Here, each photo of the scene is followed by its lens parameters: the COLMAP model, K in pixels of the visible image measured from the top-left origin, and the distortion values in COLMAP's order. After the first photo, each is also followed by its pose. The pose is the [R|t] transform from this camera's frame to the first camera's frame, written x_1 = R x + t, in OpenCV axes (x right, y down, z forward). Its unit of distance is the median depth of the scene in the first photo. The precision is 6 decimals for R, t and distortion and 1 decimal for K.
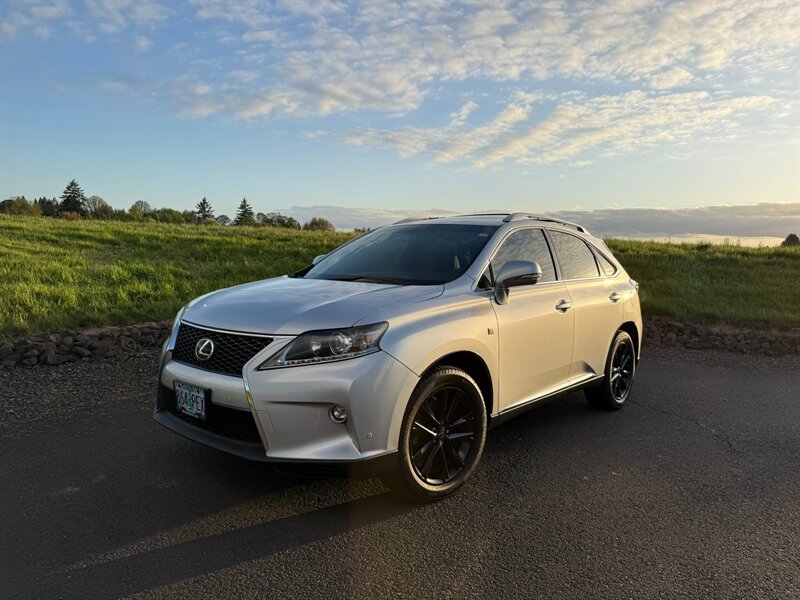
lens RADIAL K [[583.8, 0, 396.8], [0, 583.8, 301.0], [0, 0, 1]] dist [0.063541, -0.098089]
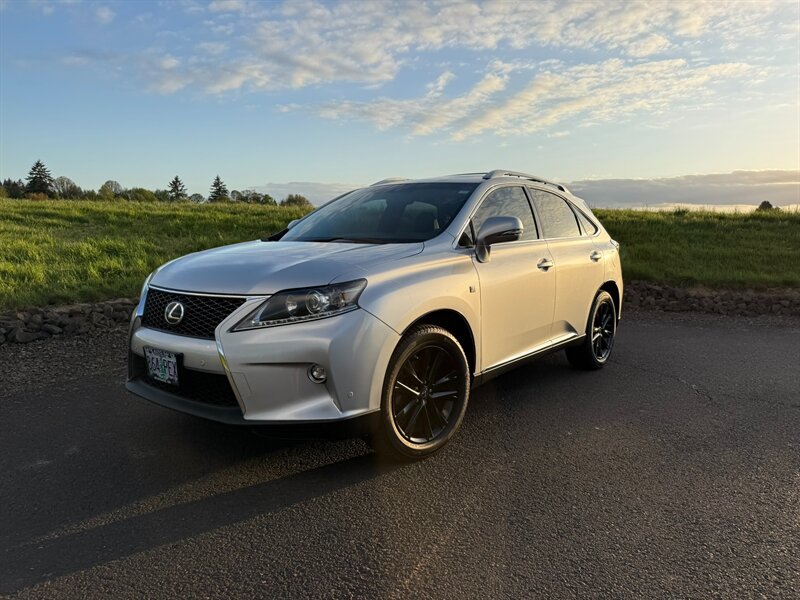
lens RADIAL K [[582.7, 0, 400.5], [0, 582.7, 316.2], [0, 0, 1]] dist [0.065061, -0.096596]
pose [[0.998937, -0.027510, 0.036979, 0.001447], [0.025036, 0.997520, 0.065776, 0.012477], [-0.038697, -0.064780, 0.997149, 0.013003]]
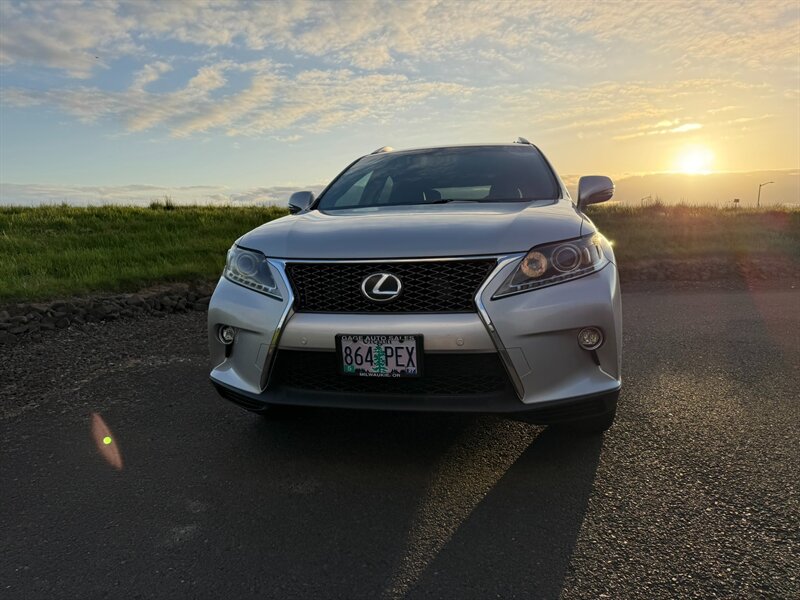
lens RADIAL K [[583.2, 0, 401.1], [0, 583.2, 310.8], [0, 0, 1]] dist [0.038291, -0.053112]
pose [[0.877891, -0.112504, 0.465458, -0.237818], [0.087214, 0.993317, 0.075598, 0.021737], [-0.470852, -0.025773, 0.881836, 0.127583]]
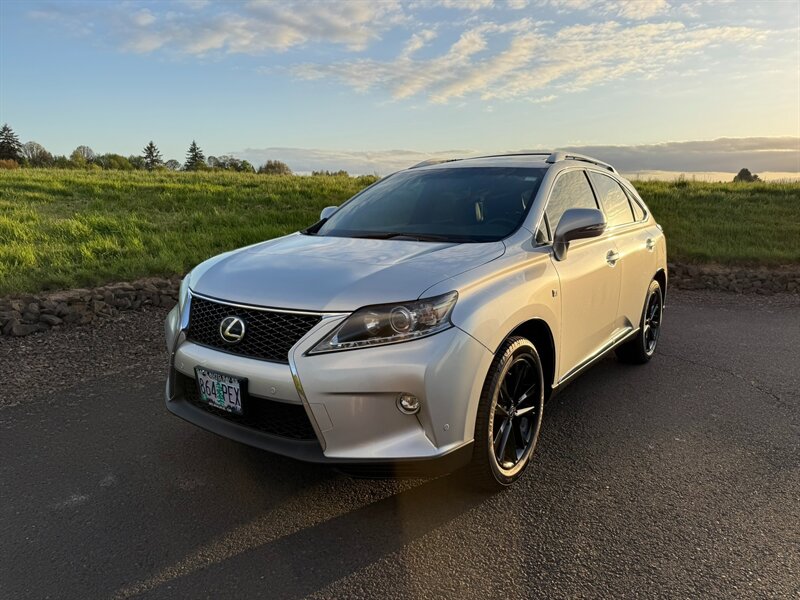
lens RADIAL K [[583.2, 0, 401.1], [0, 583.2, 310.8], [0, 0, 1]] dist [0.038291, -0.053112]
pose [[0.996774, -0.036562, 0.071443, -0.054423], [0.028295, 0.993138, 0.113478, -0.011237], [-0.075102, -0.111091, 0.990969, 0.062470]]
